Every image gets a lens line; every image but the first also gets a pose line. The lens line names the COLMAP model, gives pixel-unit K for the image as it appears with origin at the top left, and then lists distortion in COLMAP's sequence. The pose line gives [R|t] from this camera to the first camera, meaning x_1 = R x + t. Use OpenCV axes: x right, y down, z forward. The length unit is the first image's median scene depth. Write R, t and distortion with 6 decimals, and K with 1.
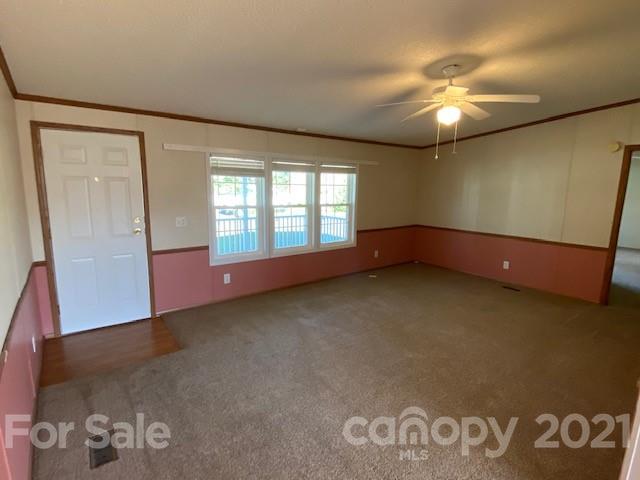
lens RADIAL K [[315.0, 0, 317.6], [0, 315.0, 240.3], [0, 0, 1]] dist [0.037051, -0.000215]
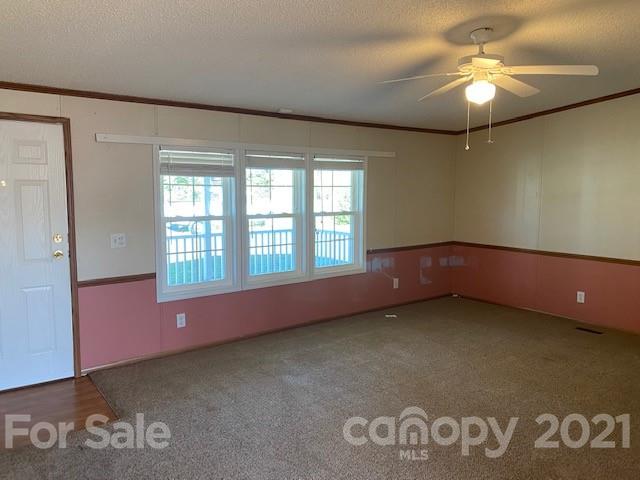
lens RADIAL K [[495.1, 0, 320.0], [0, 495.1, 240.0], [0, 0, 1]] dist [0.029309, -0.042347]
pose [[0.999914, -0.013146, -0.000036, 0.023480], [0.013116, 0.997802, -0.064950, 0.018890], [0.000890, 0.064944, 0.997889, -0.110073]]
